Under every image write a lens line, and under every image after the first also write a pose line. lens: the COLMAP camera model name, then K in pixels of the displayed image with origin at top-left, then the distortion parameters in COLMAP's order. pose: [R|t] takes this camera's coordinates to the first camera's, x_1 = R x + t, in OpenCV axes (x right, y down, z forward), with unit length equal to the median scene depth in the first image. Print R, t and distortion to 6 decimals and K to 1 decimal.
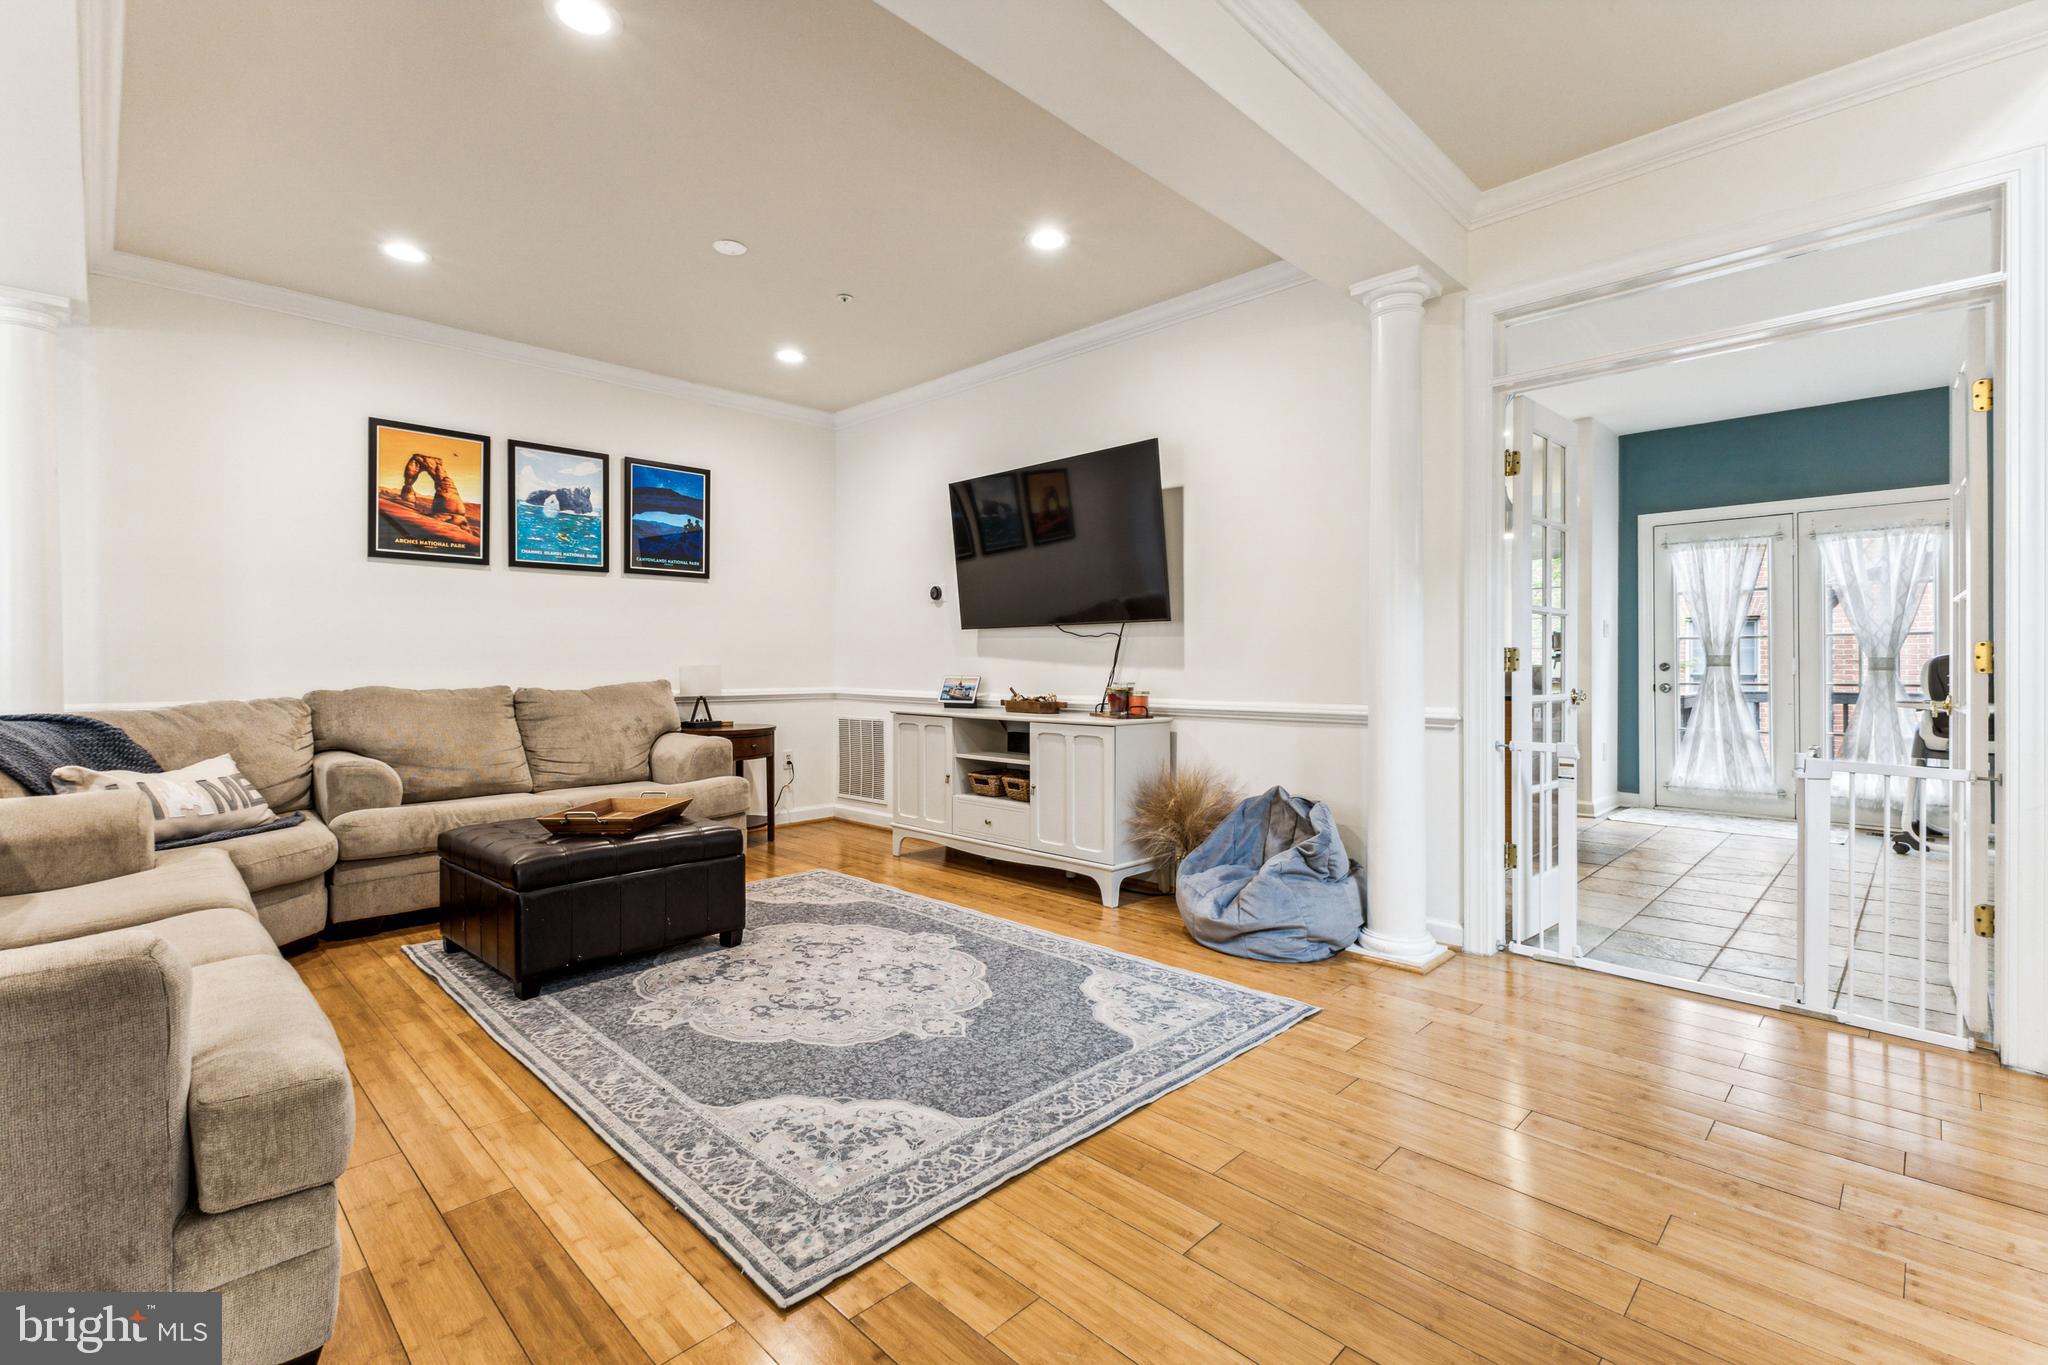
lens RADIAL K [[914.6, 0, 1030.1], [0, 914.6, 670.6], [0, 0, 1]] dist [0.003298, 0.000343]
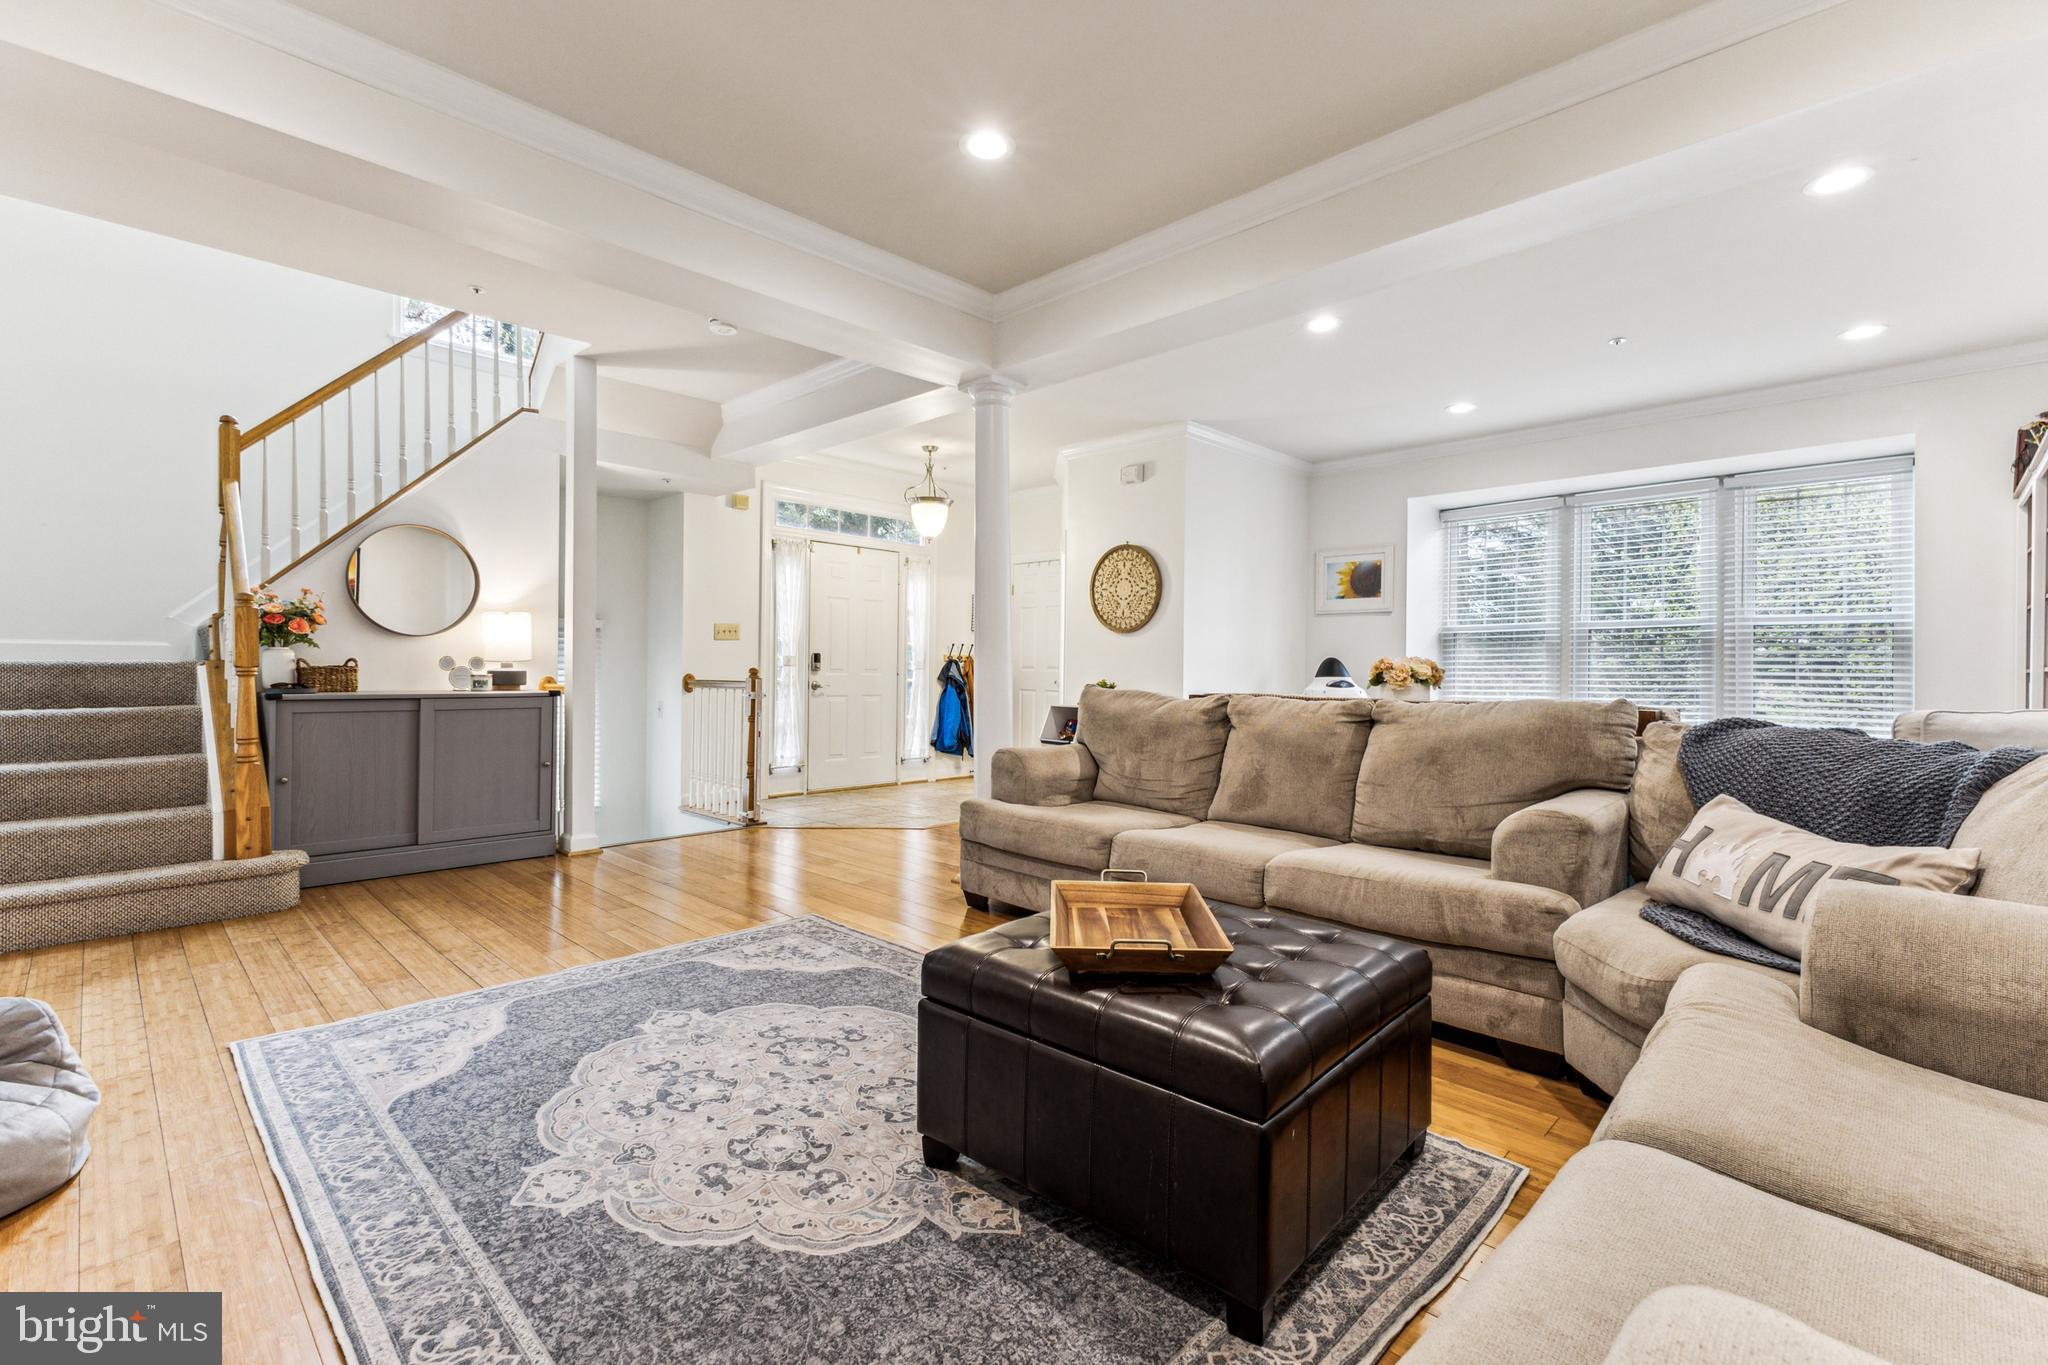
lens RADIAL K [[914.6, 0, 1022.8], [0, 914.6, 675.0], [0, 0, 1]] dist [0.003298, 0.000343]
pose [[-0.999982, -0.005946, 0.000610, -0.450523], [-0.005937, 0.999897, 0.013084, -0.007170], [-0.000688, 0.013080, -0.999914, 1.870739]]
